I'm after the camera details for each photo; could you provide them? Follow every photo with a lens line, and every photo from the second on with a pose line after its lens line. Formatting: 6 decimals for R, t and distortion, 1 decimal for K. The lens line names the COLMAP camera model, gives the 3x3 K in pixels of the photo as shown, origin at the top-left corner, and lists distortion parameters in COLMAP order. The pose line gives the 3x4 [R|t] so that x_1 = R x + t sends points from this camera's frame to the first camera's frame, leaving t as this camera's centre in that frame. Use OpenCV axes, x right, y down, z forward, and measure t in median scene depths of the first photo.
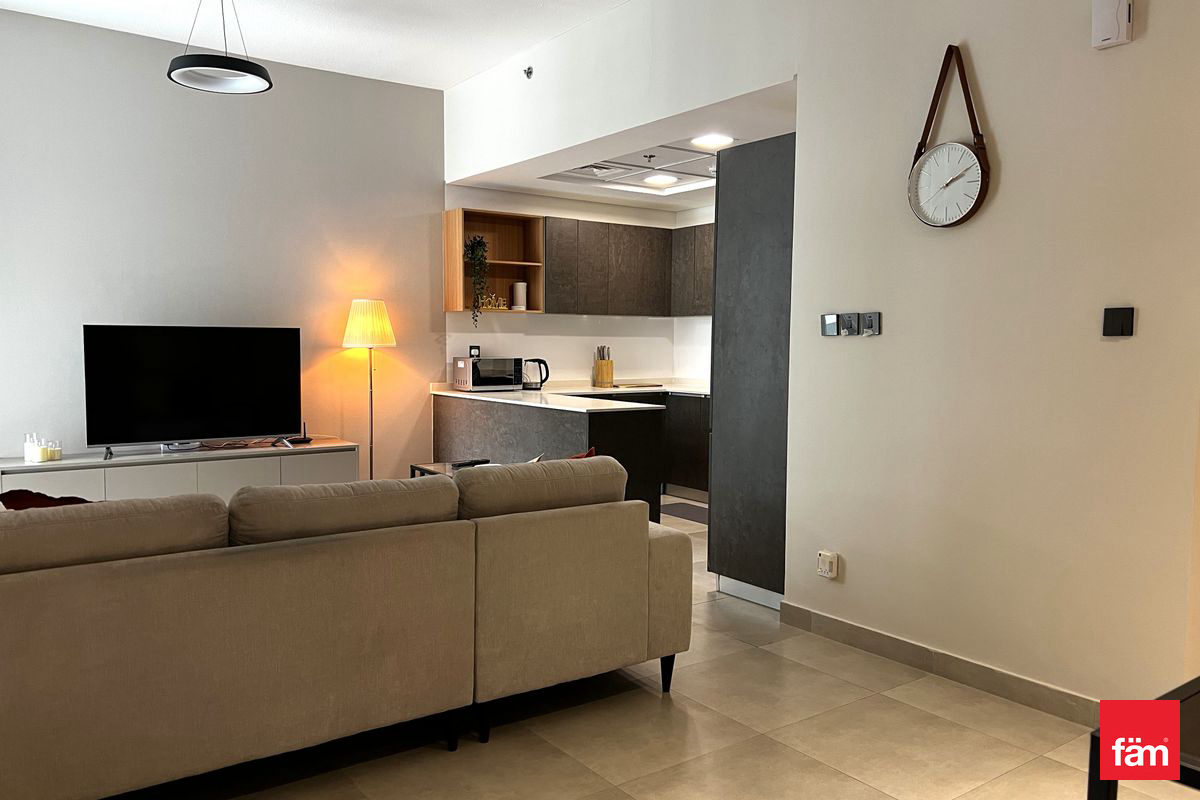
lens RADIAL K [[891.2, 0, 600.0], [0, 891.2, 400.0], [0, 0, 1]] dist [0.000342, -0.000108]
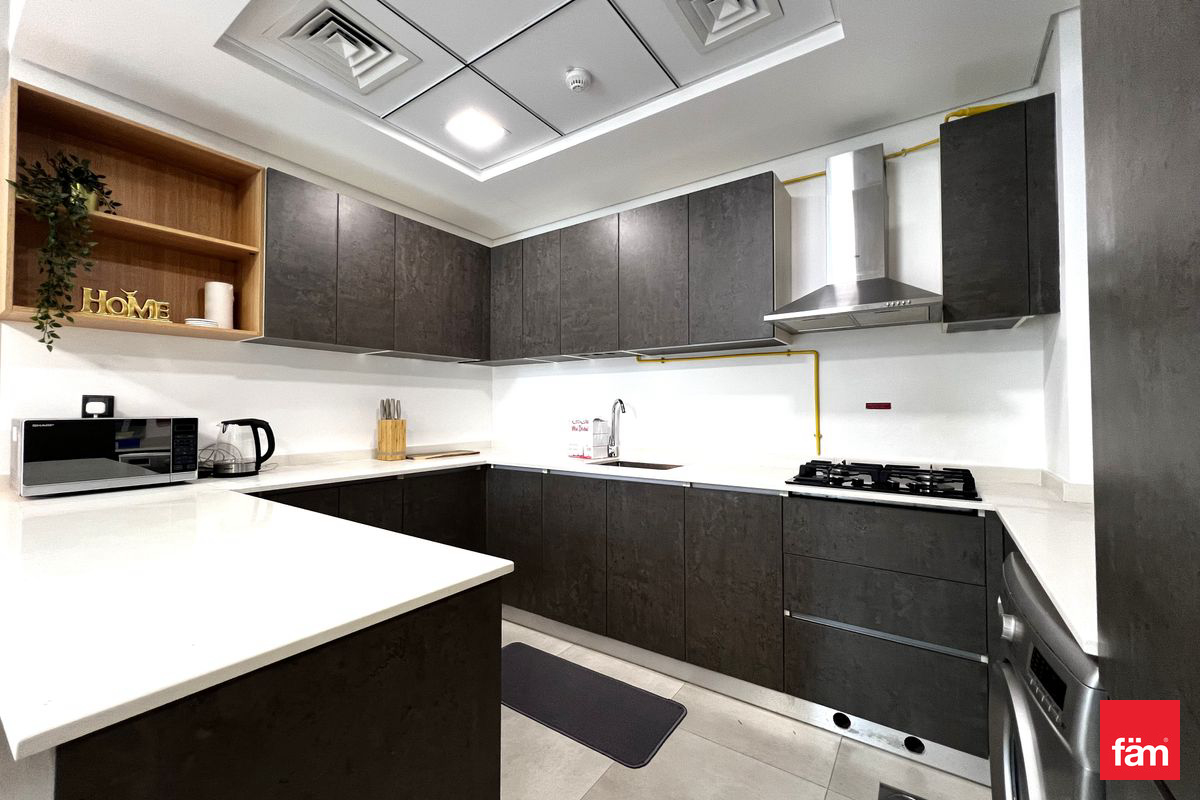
lens RADIAL K [[479.9, 0, 600.0], [0, 479.9, 400.0], [0, 0, 1]] dist [0.000830, 0.000212]
pose [[0.945878, -0.003643, 0.324501, 0.038621], [0.031296, 0.996300, -0.080039, -0.027020], [-0.323008, 0.085863, 0.942493, 0.641205]]
